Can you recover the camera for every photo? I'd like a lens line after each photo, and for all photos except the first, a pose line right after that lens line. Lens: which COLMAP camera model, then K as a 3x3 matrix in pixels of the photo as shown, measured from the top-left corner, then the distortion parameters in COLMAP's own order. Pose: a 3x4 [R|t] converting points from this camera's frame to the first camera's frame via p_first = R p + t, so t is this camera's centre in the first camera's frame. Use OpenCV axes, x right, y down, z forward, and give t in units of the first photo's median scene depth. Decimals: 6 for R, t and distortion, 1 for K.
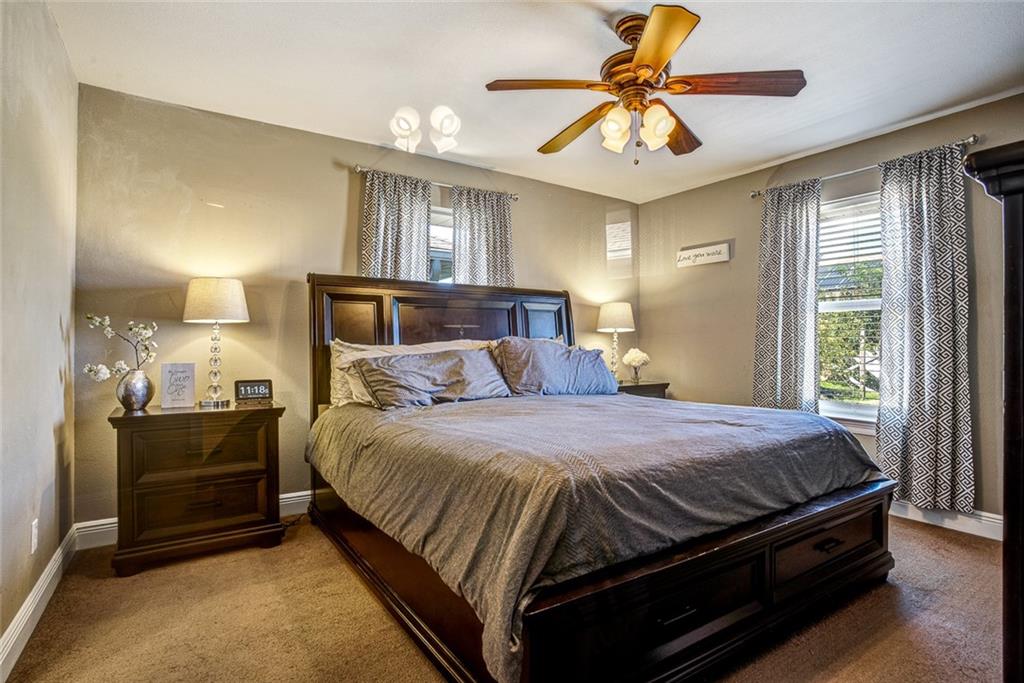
lens RADIAL K [[510.8, 0, 512.0], [0, 510.8, 341.5], [0, 0, 1]] dist [-0.022144, 0.000507]
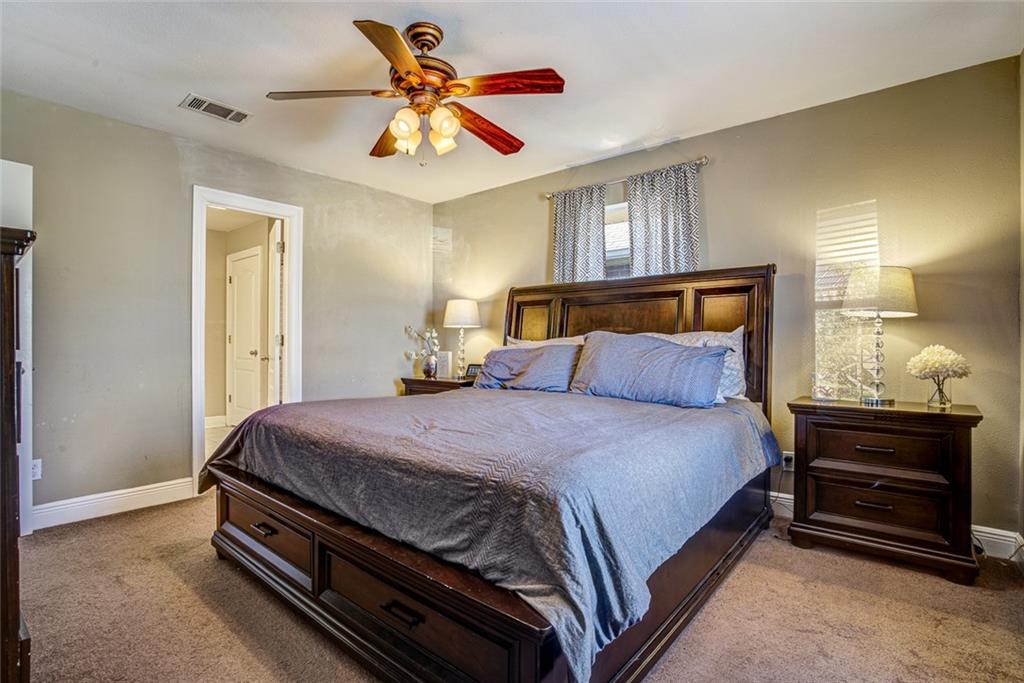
lens RADIAL K [[497.2, 0, 512.0], [0, 497.2, 341.5], [0, 0, 1]] dist [0.001189, 0.000490]
pose [[0.286548, 0.000035, -0.958066, 0.723546], [0.009805, 0.999948, 0.002969, 0.004349], [0.958016, -0.010245, 0.286533, 0.506375]]
